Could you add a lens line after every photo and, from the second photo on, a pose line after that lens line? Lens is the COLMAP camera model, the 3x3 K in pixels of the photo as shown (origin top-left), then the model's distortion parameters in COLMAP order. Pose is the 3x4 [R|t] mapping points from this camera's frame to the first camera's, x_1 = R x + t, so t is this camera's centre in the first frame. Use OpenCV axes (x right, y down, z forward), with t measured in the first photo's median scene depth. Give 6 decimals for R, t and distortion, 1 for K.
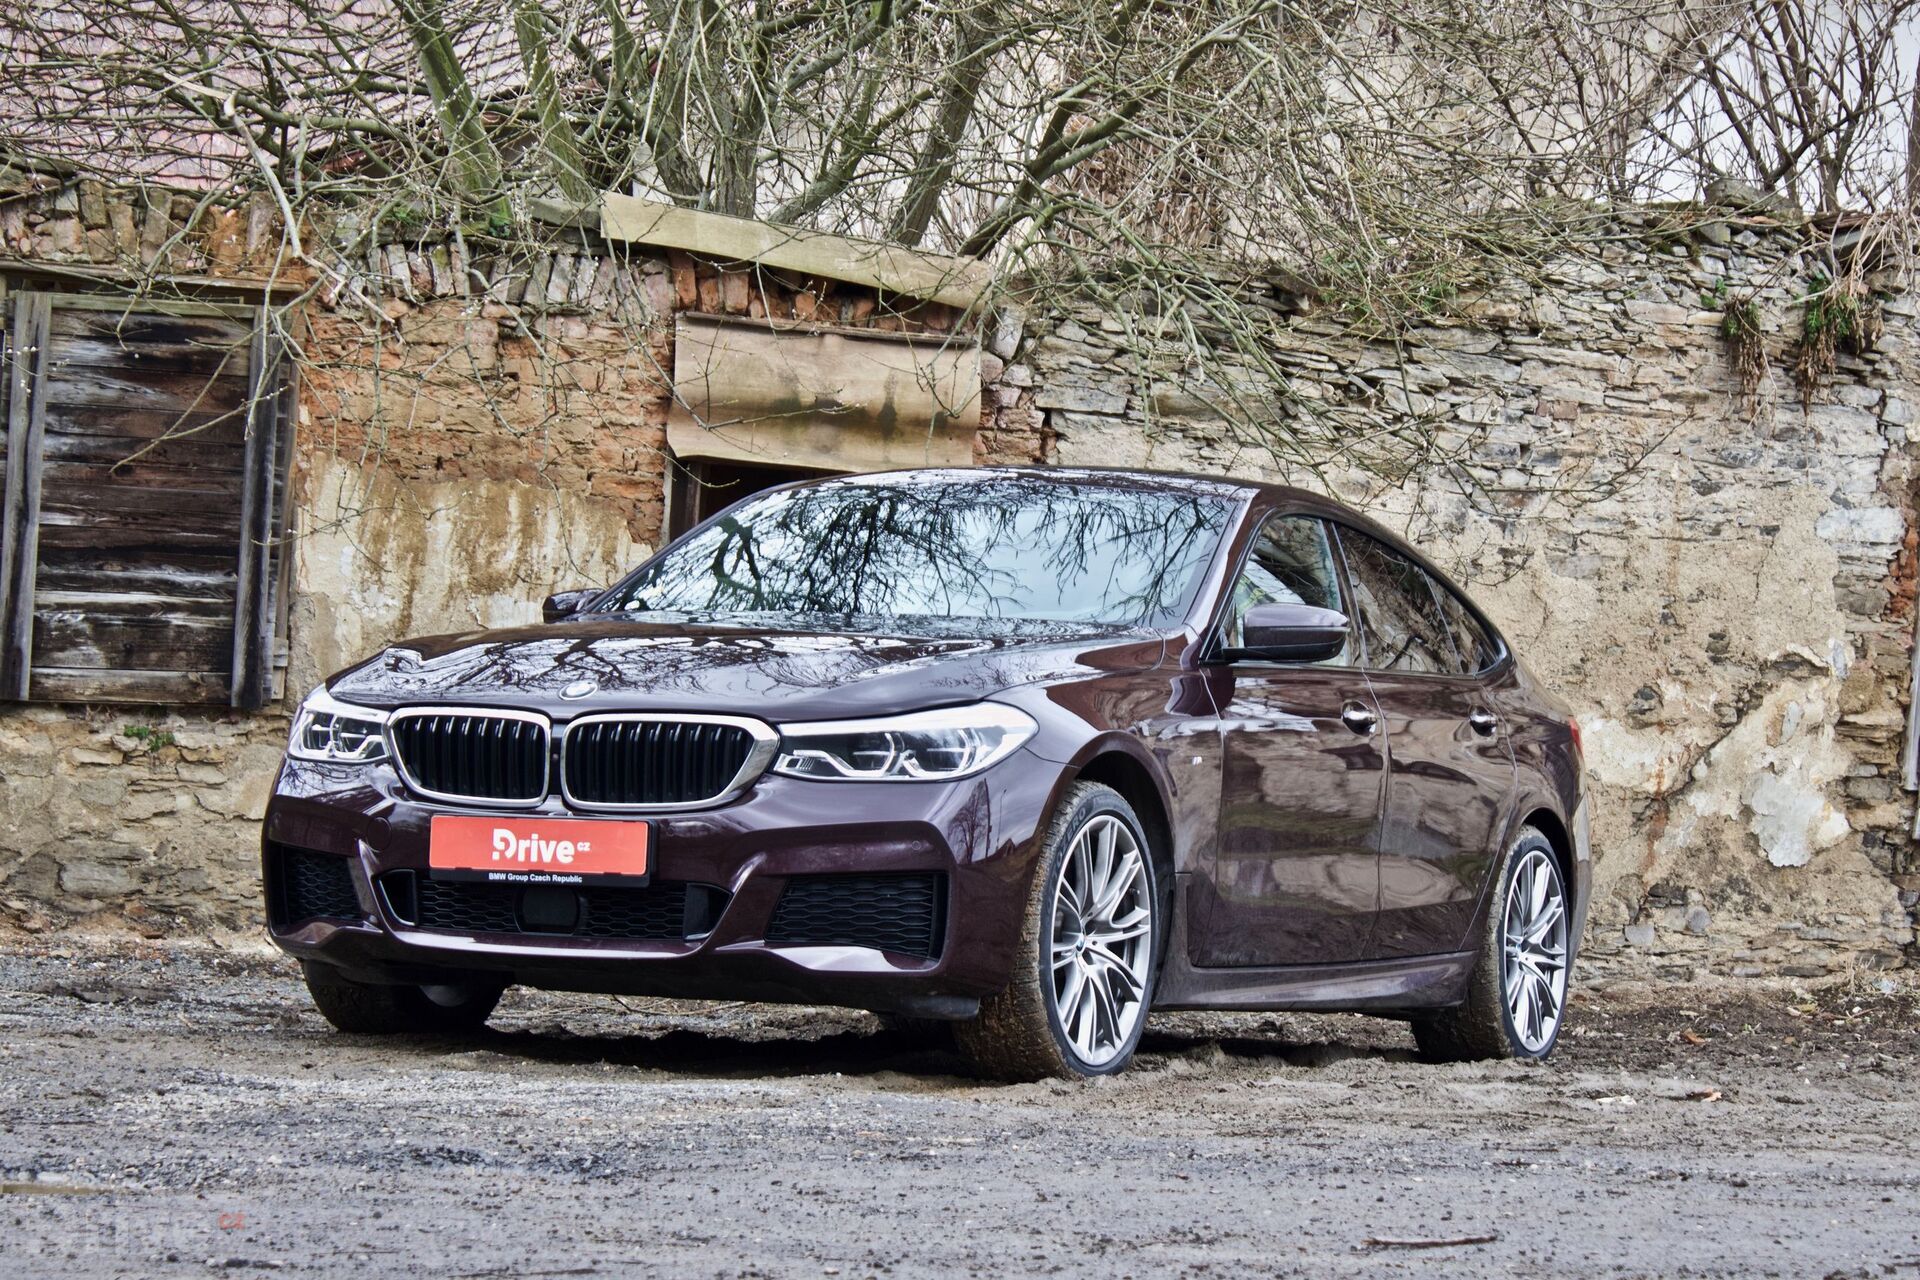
lens RADIAL K [[5175.0, 0, 1030.9], [0, 5175.0, 634.2], [0, 0, 1]] dist [0.079077, 0.382112]
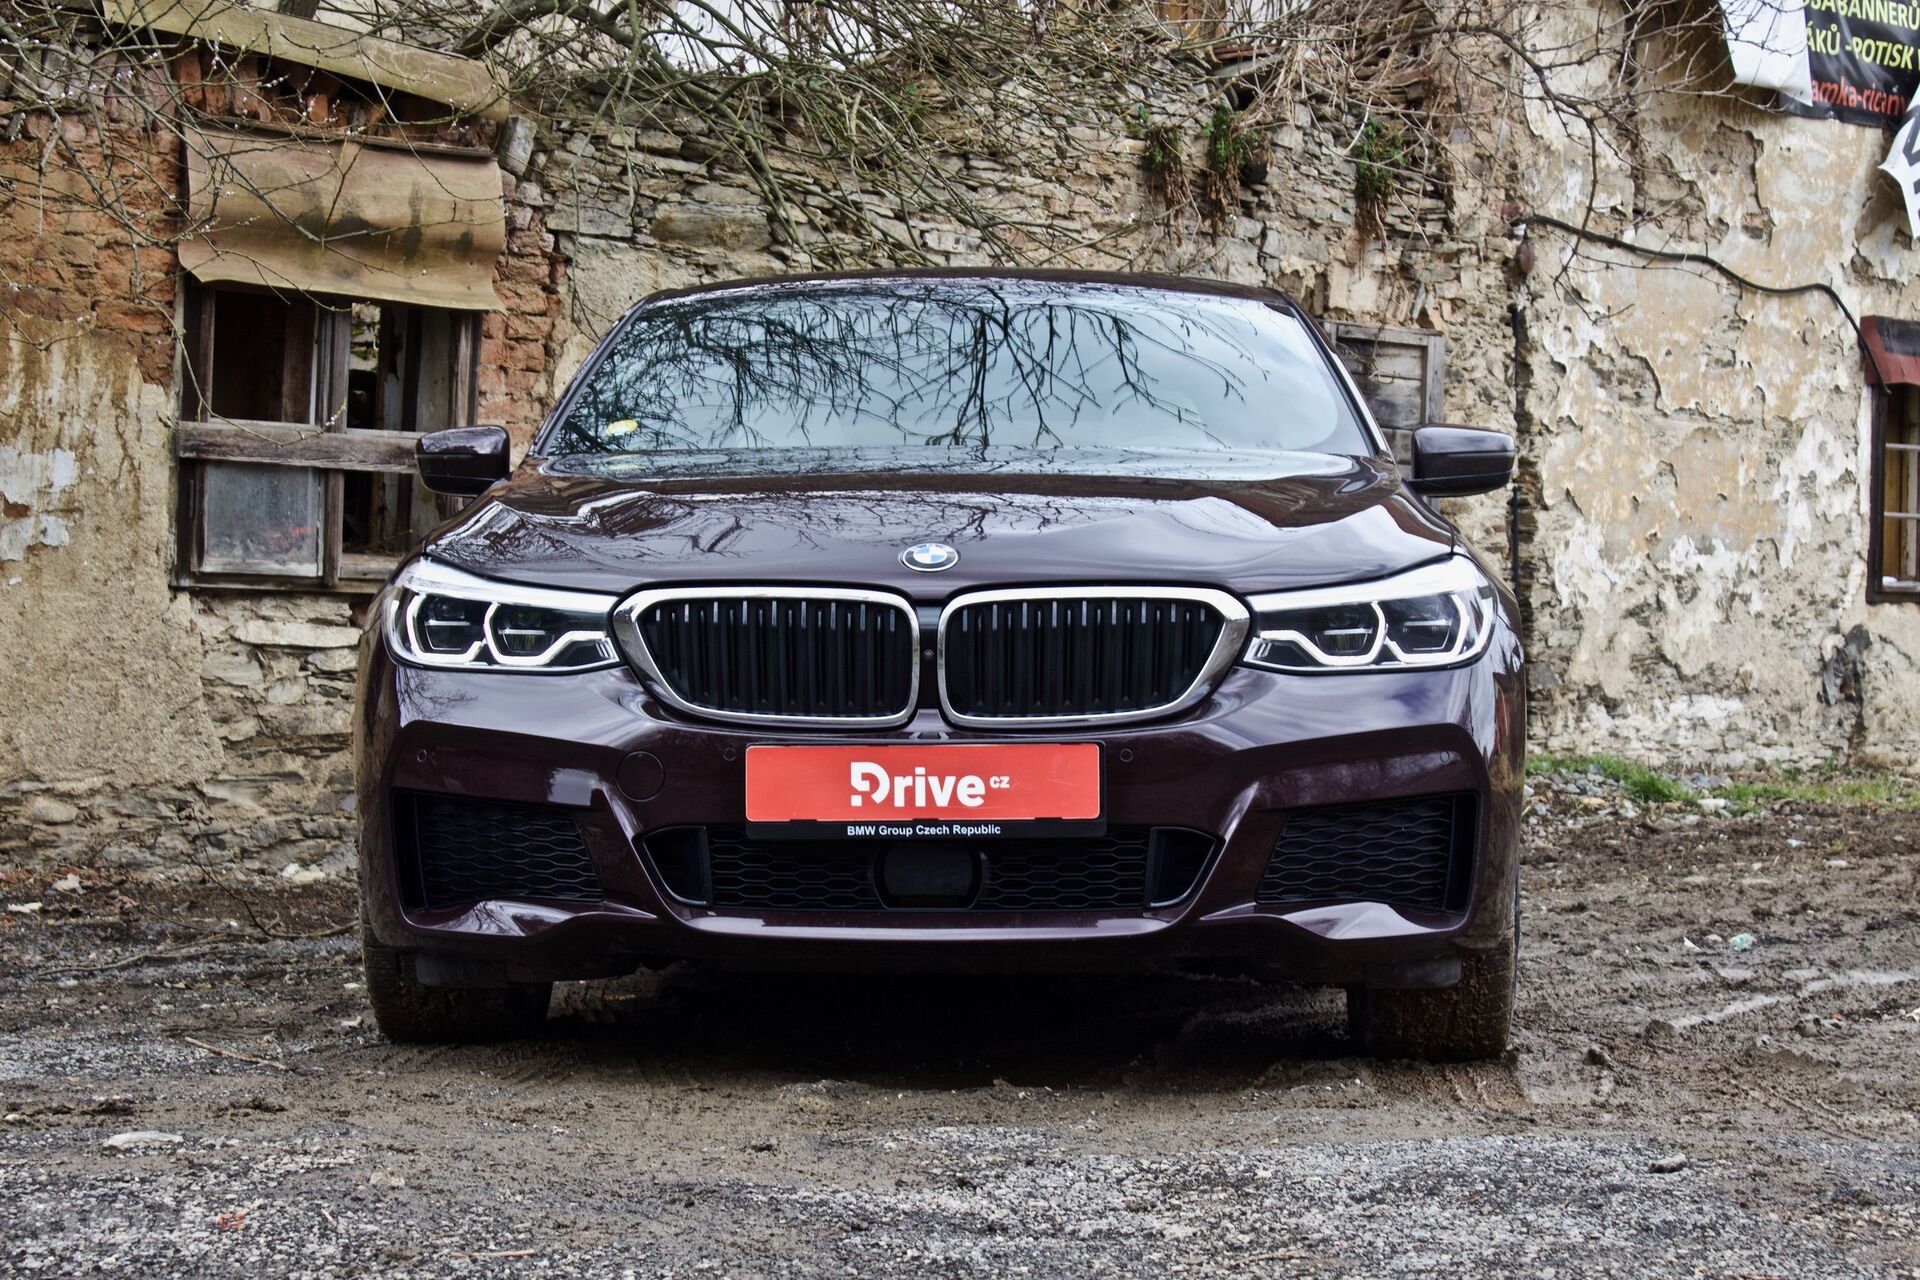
lens RADIAL K [[3856.6, 0, 960.0], [0, 3856.6, 640.0], [0, 0, 1]] dist [0.038739, 0.151742]
pose [[0.927804, -0.037786, 0.371150, -0.184289], [0.022867, 0.998747, 0.044516, -0.000607], [-0.372367, -0.032815, 0.927505, 0.344190]]
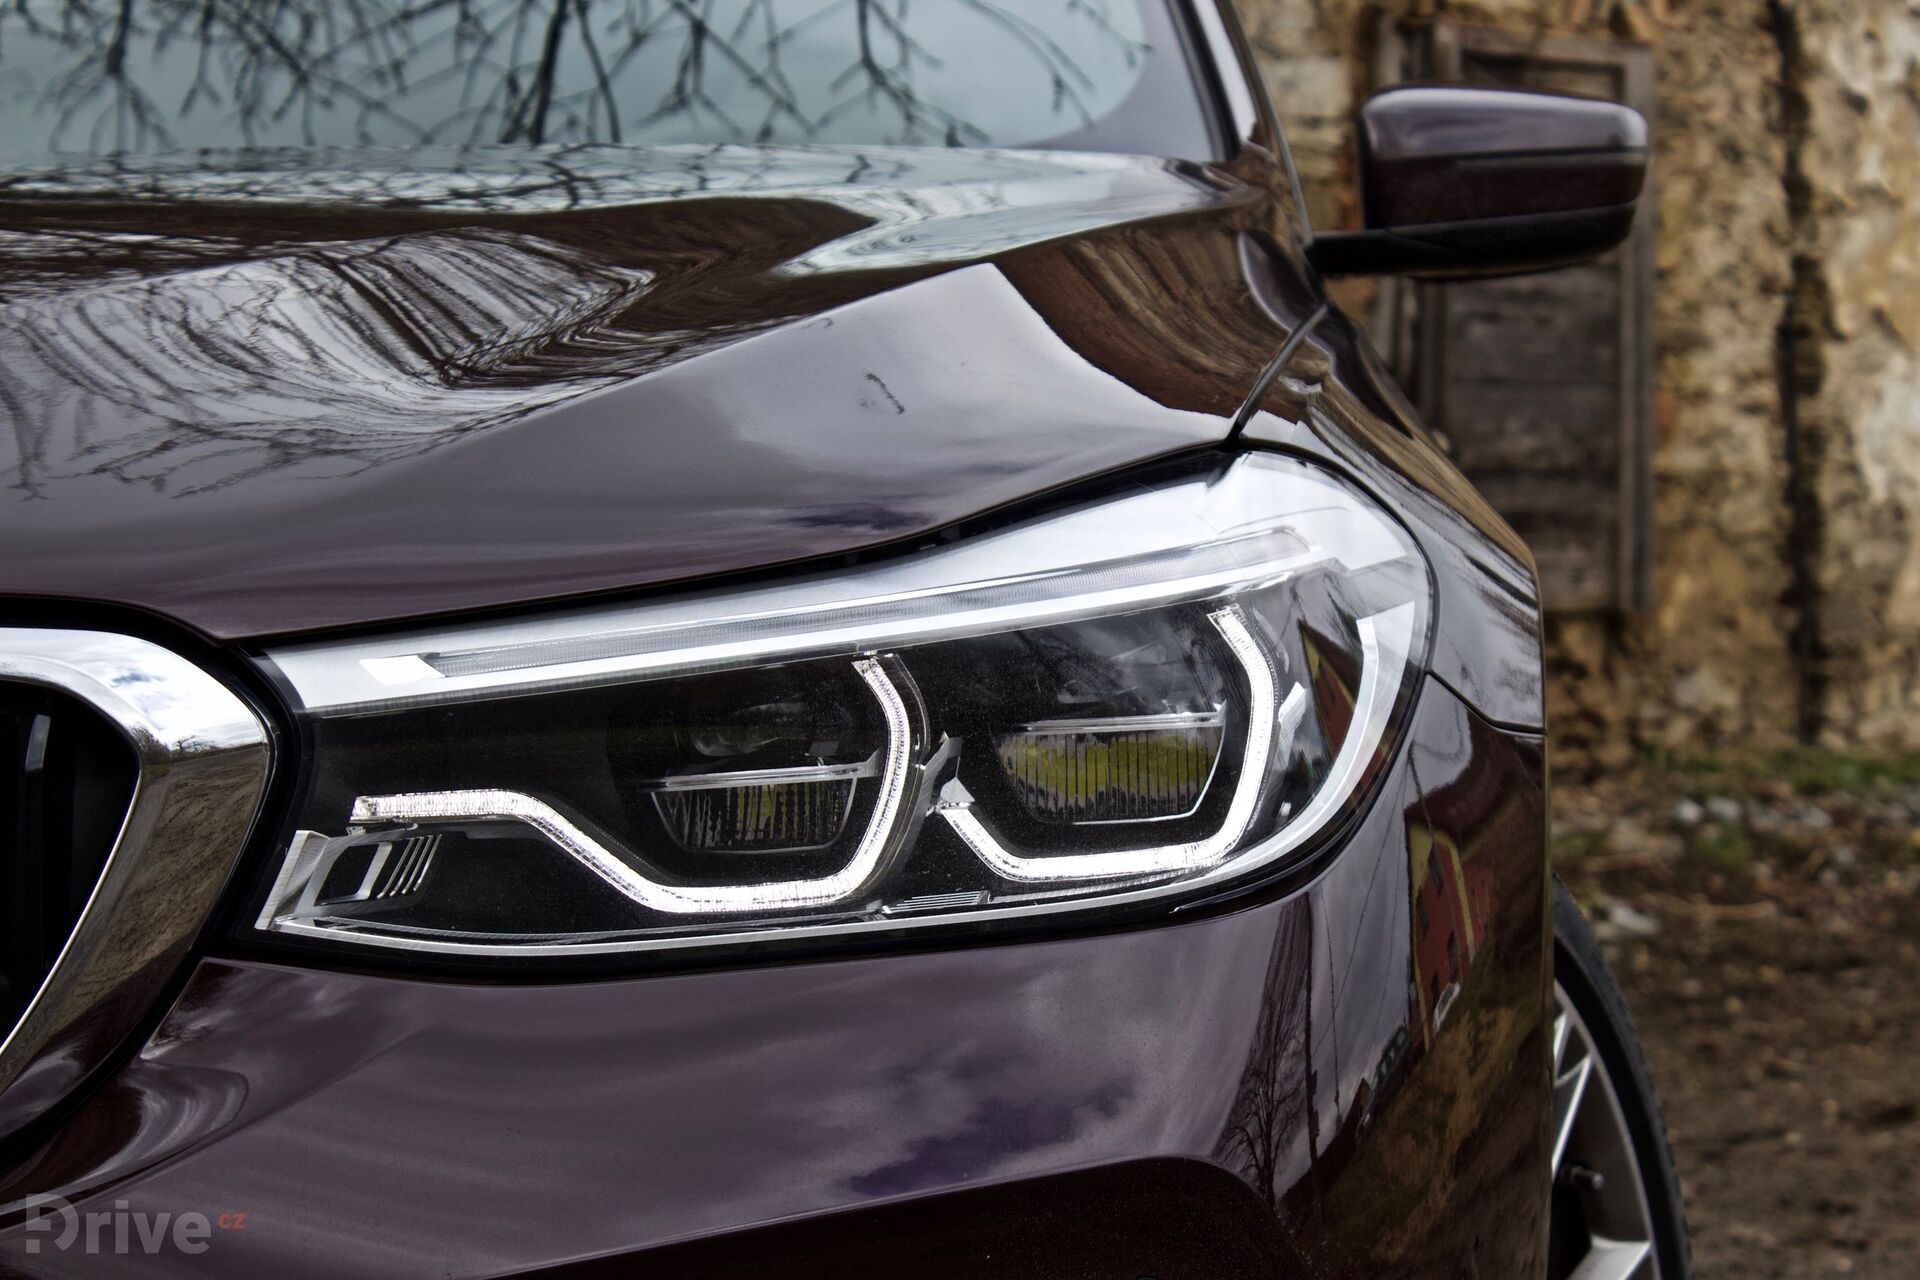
lens RADIAL K [[4606.1, 0, 960.7], [0, 4606.1, 556.2], [0, 0, 1]] dist [0.047495, 0.333910]
pose [[0.943249, -0.067443, 0.325165, -0.049303], [0.055515, 0.997405, 0.045832, 0.005903], [-0.327413, -0.025180, 0.944546, 0.560751]]
